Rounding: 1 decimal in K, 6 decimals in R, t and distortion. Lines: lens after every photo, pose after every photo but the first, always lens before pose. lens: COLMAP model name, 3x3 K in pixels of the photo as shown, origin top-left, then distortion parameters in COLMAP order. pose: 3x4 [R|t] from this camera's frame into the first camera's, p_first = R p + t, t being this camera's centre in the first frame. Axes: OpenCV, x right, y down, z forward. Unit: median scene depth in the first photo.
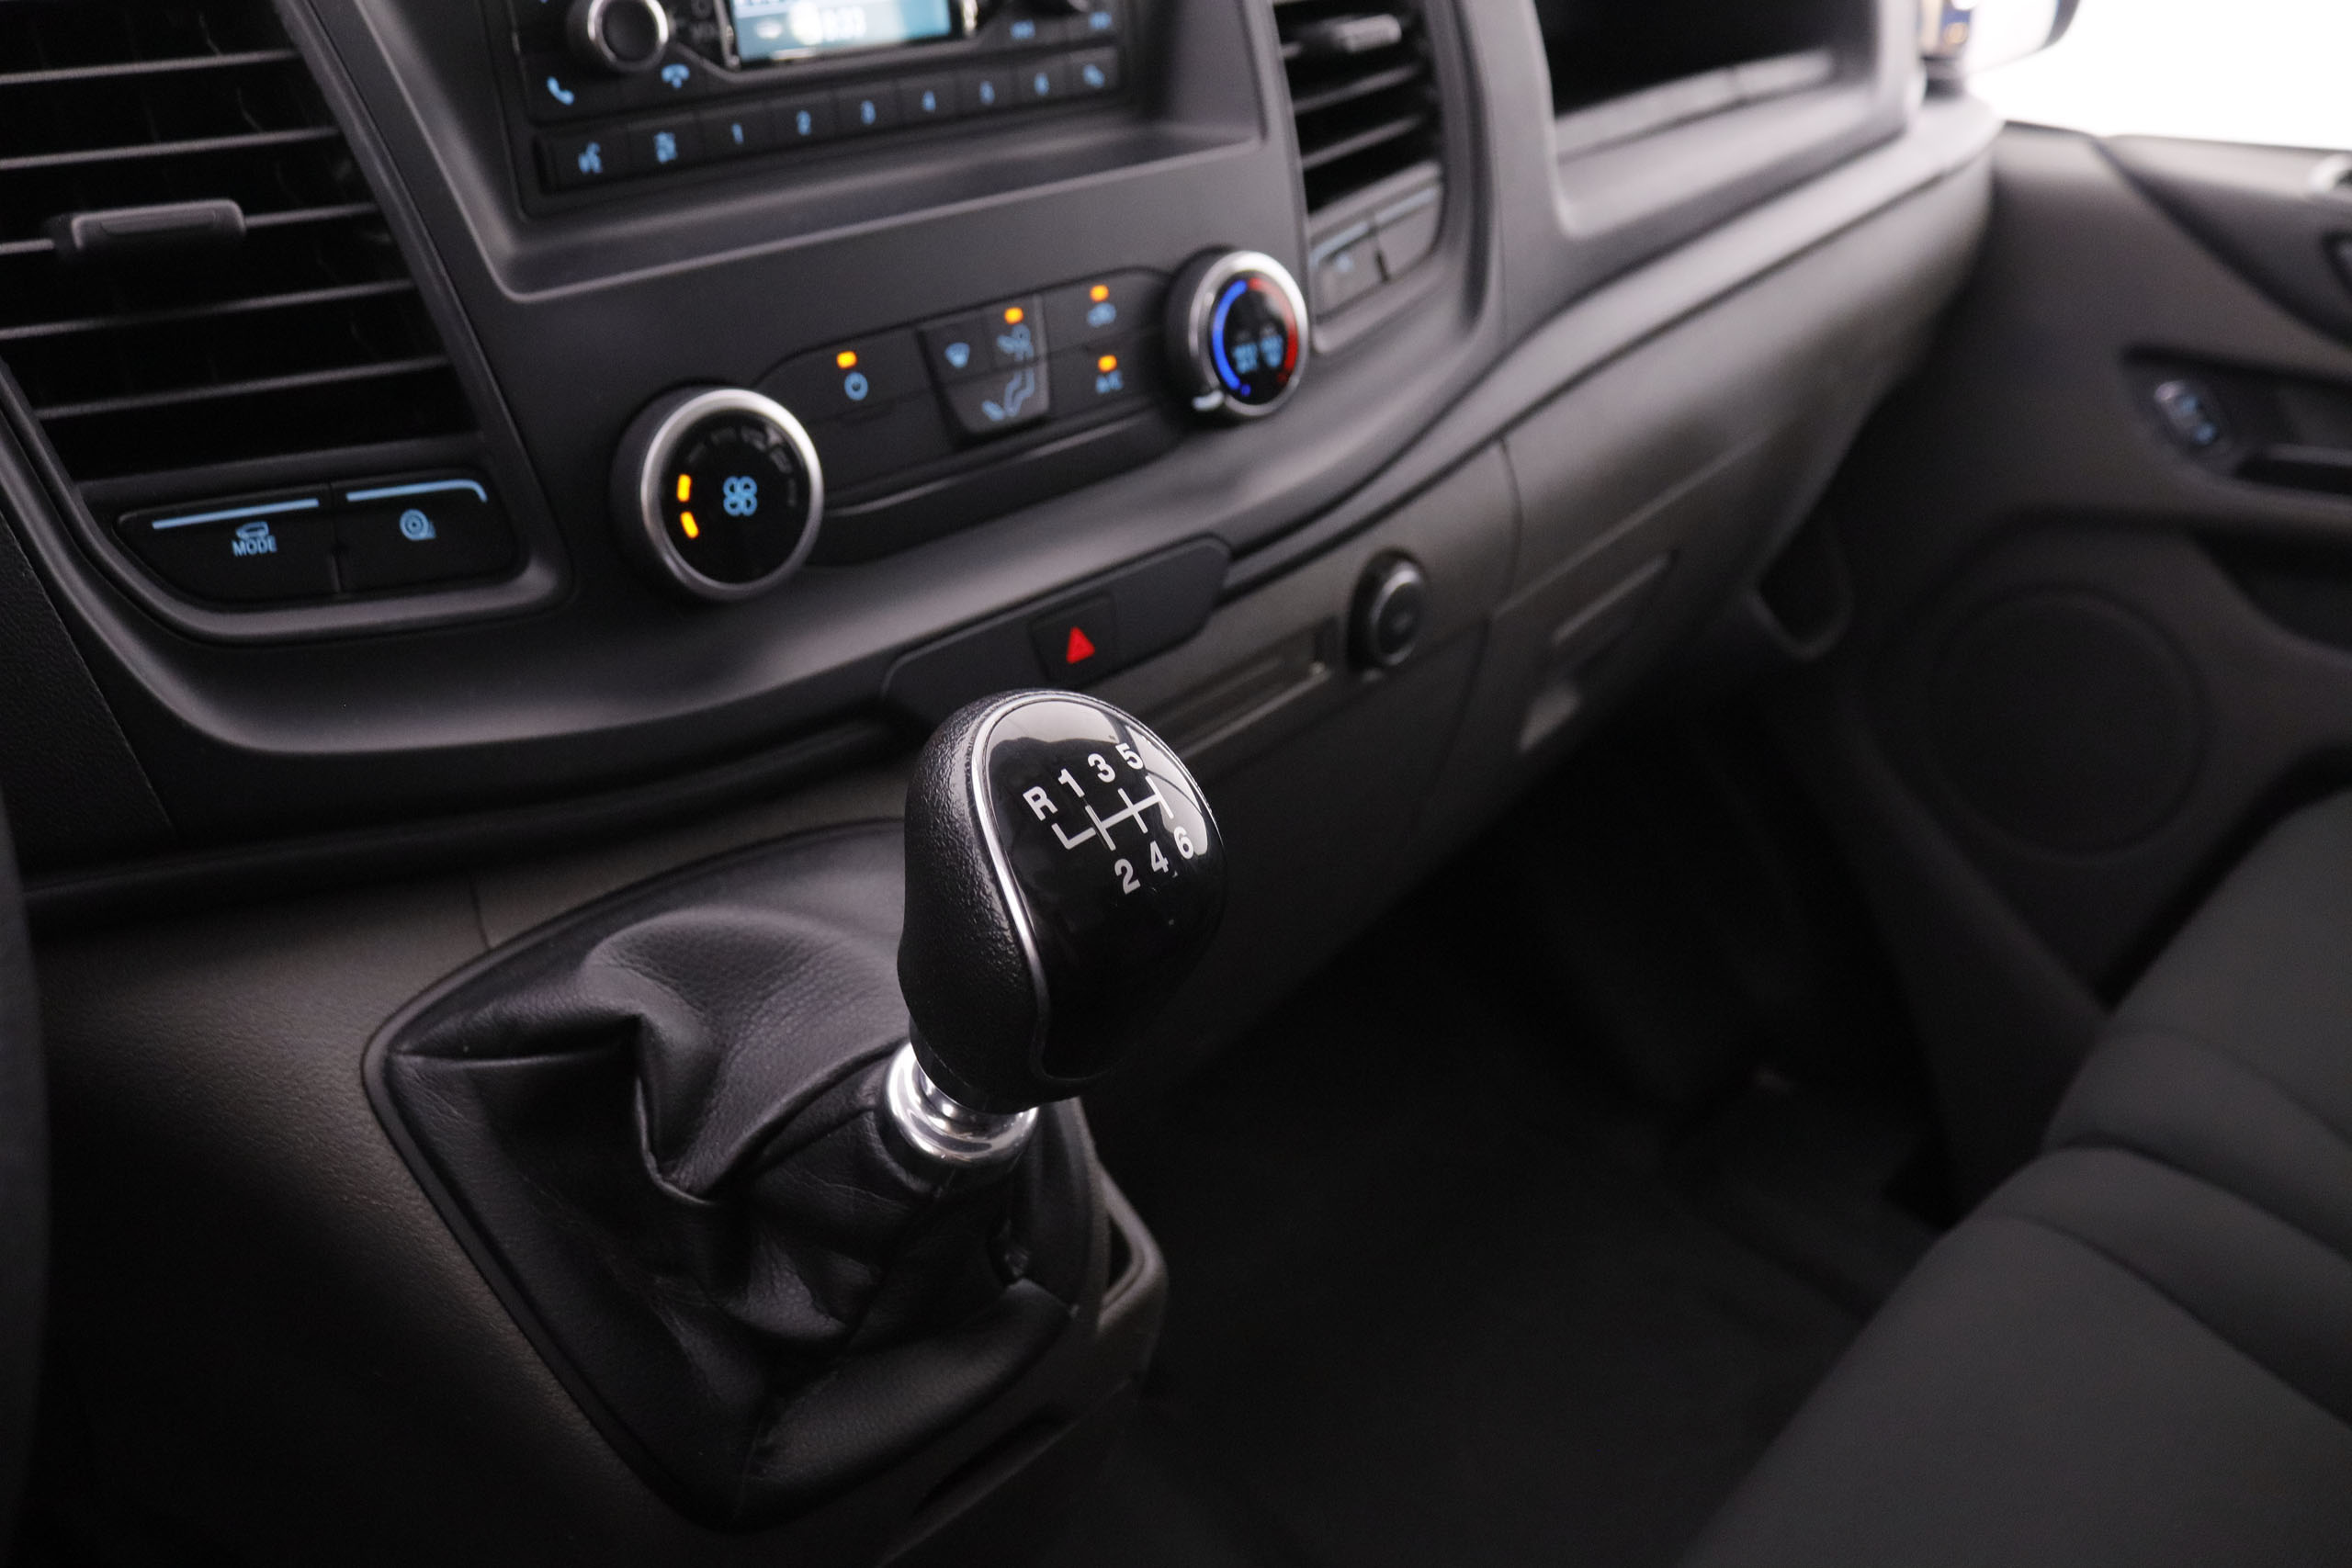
lens RADIAL K [[1883.1, 0, 1116.4], [0, 1883.1, 775.9], [0, 0, 1]] dist [-0.173498, 0.138834]
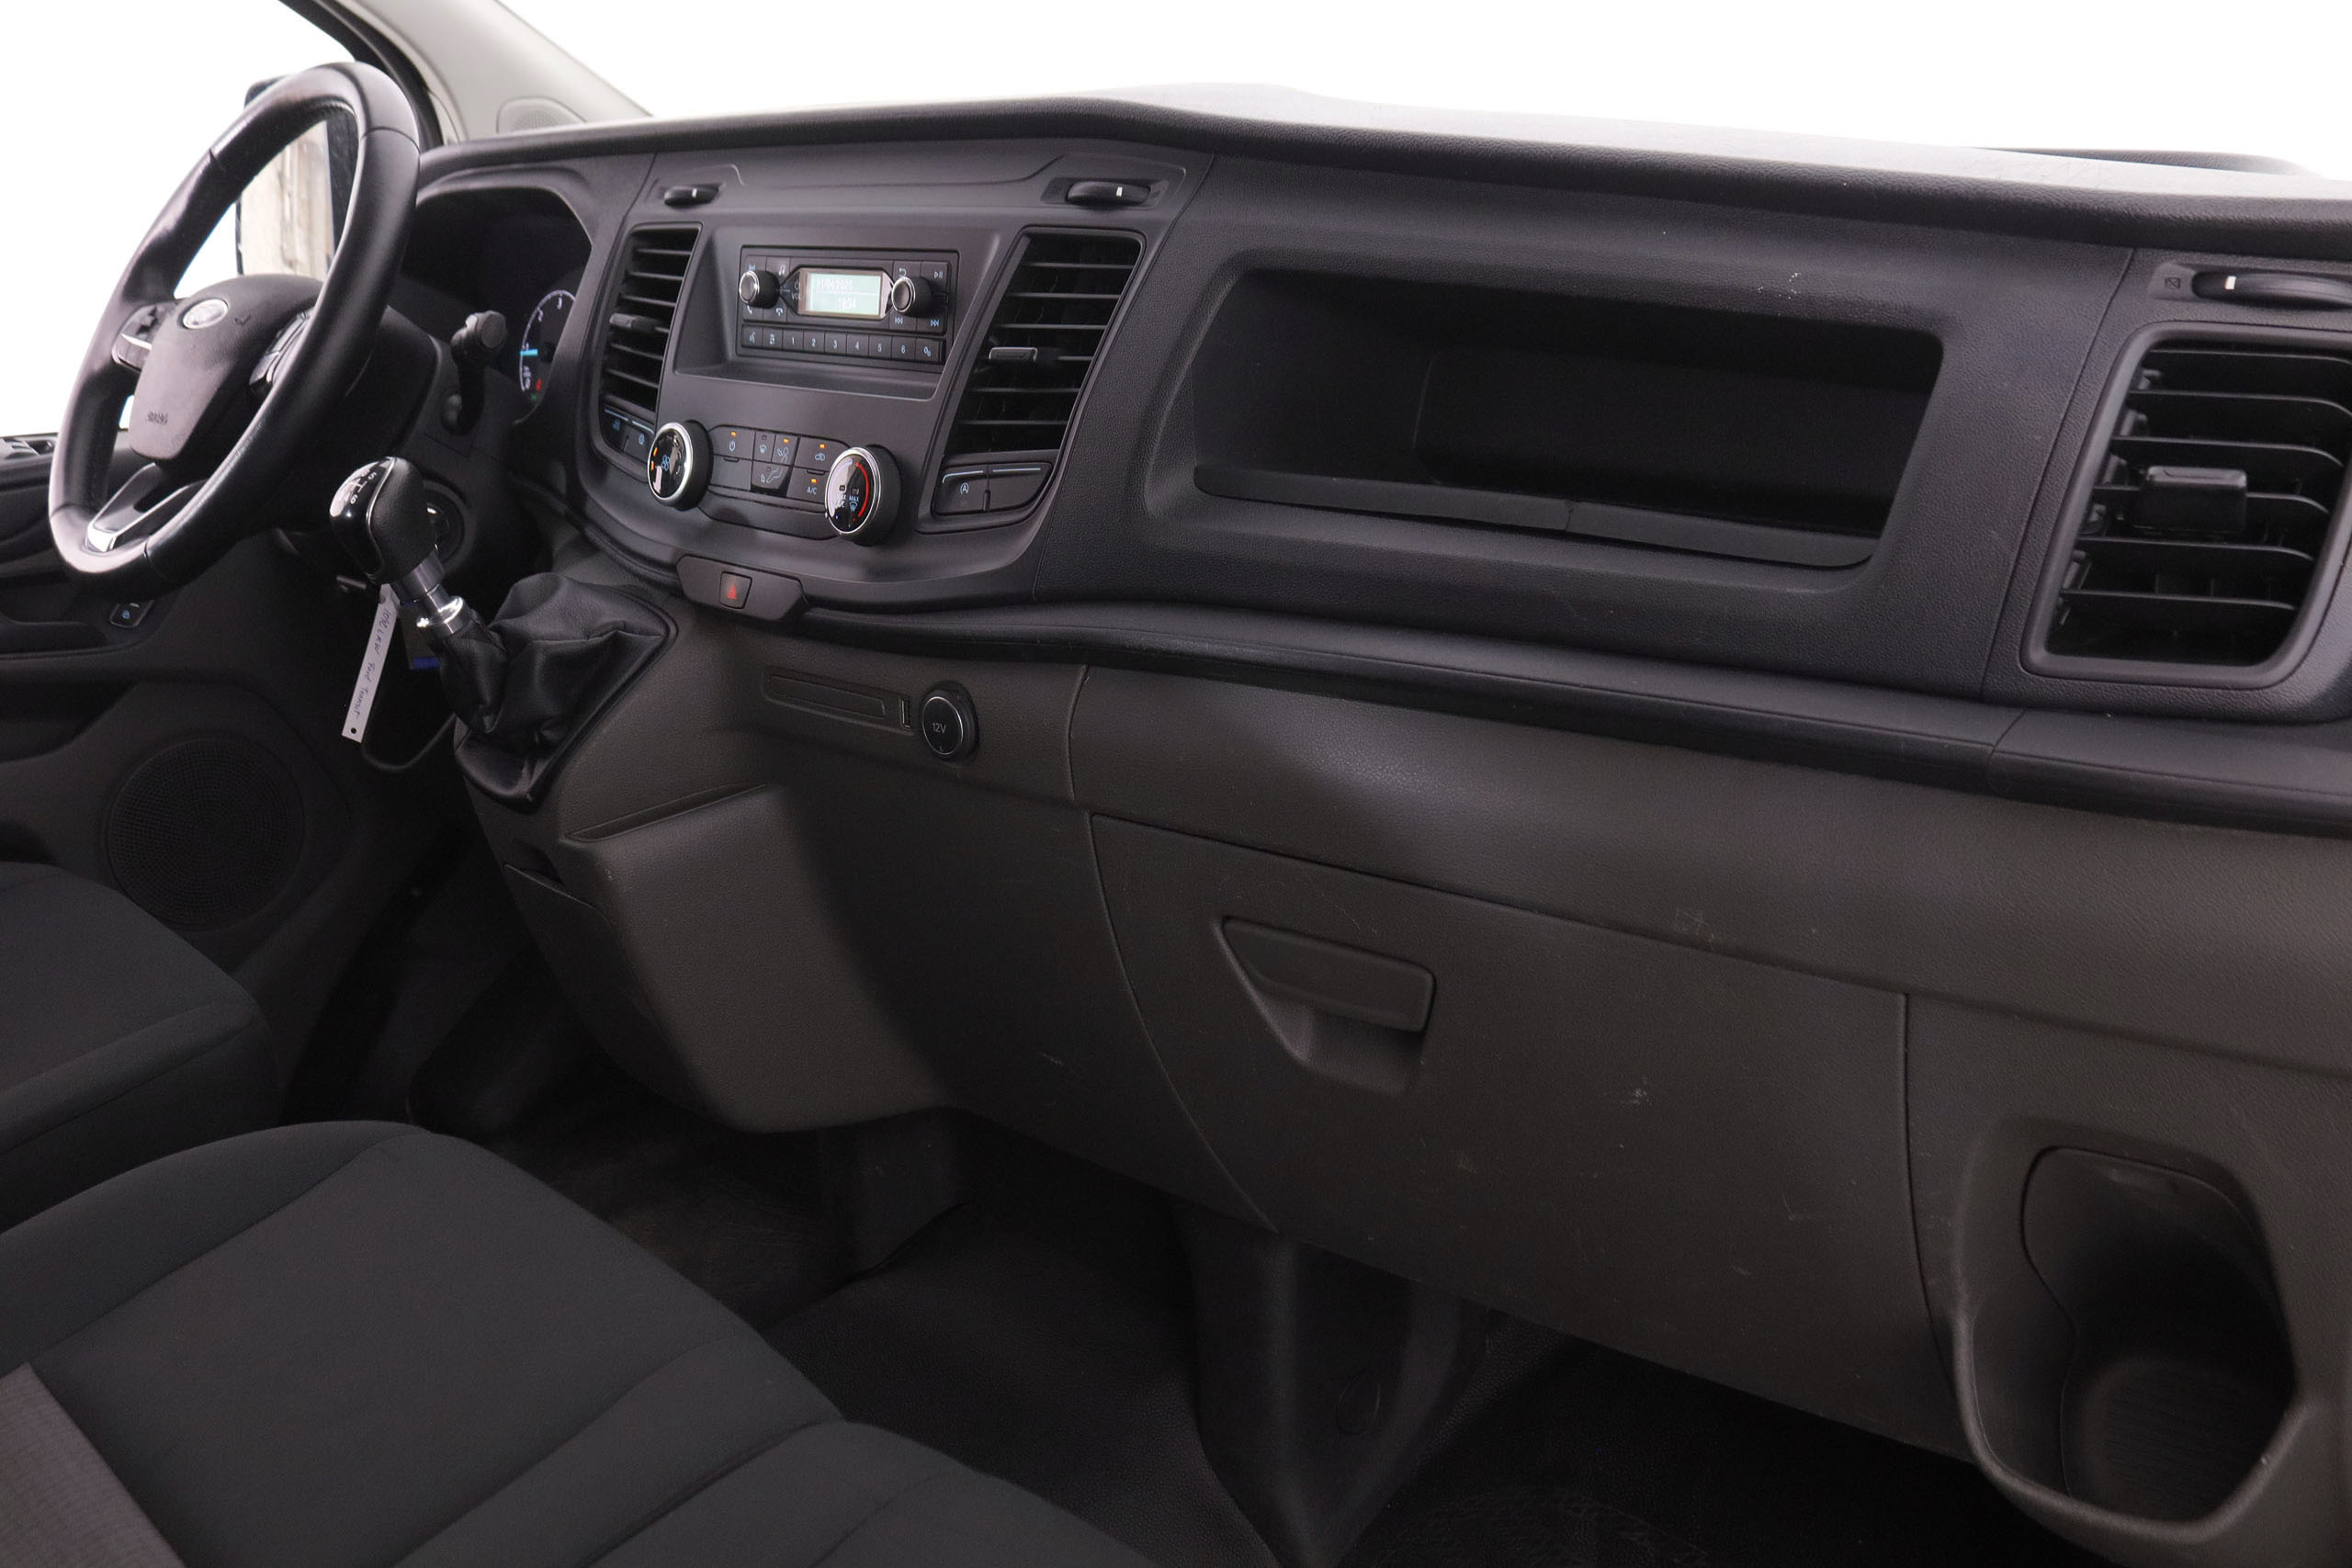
lens RADIAL K [[2125.9, 0, 1176.3], [0, 2125.9, 728.8], [0, 0, 1]] dist [-0.058653, 0.004239]
pose [[-0.038042, 0.294879, -0.954777, 1.976300], [-0.435105, 0.855251, 0.281477, -0.706623], [0.899576, 0.426136, 0.095768, 1.086504]]
